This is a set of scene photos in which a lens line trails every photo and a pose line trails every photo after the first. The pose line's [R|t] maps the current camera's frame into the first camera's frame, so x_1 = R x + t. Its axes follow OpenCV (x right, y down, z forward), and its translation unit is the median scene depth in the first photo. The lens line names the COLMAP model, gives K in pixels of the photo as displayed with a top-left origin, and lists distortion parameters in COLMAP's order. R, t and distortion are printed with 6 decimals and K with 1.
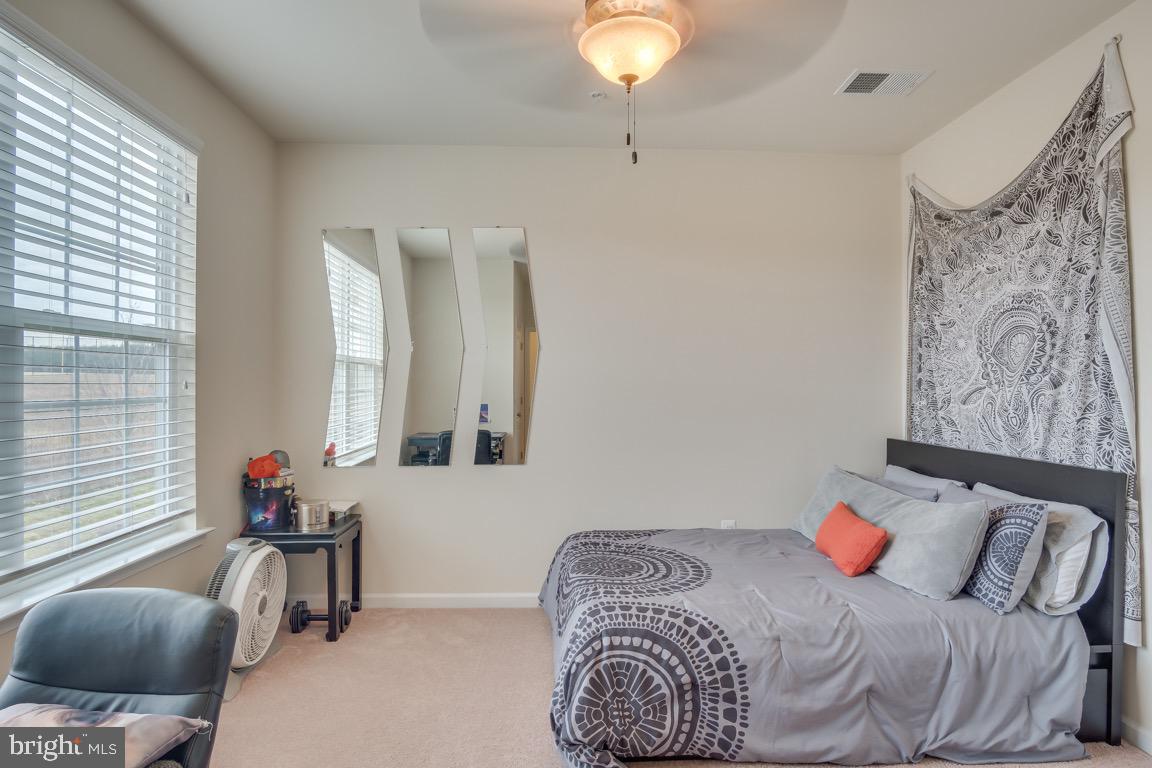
lens RADIAL K [[623.1, 0, 575.9], [0, 623.1, 382.1], [0, 0, 1]] dist [-0.024413, 0.002881]
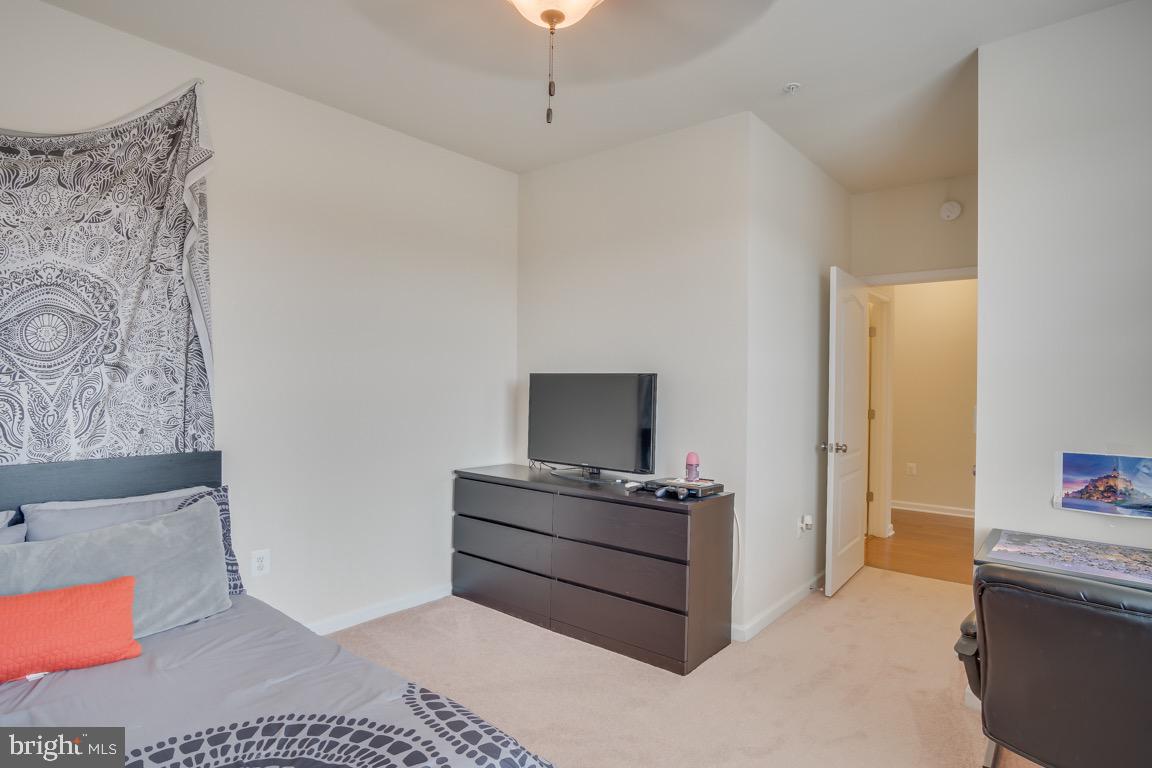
lens RADIAL K [[617.1, 0, 573.0], [0, 617.1, 381.8], [0, 0, 1]] dist [-0.025220, 0.001086]
pose [[-0.743068, -0.009906, 0.669142, -0.388521], [-0.012942, 0.999916, 0.000431, 0.002881], [-0.669091, -0.008340, -0.743134, 1.249424]]
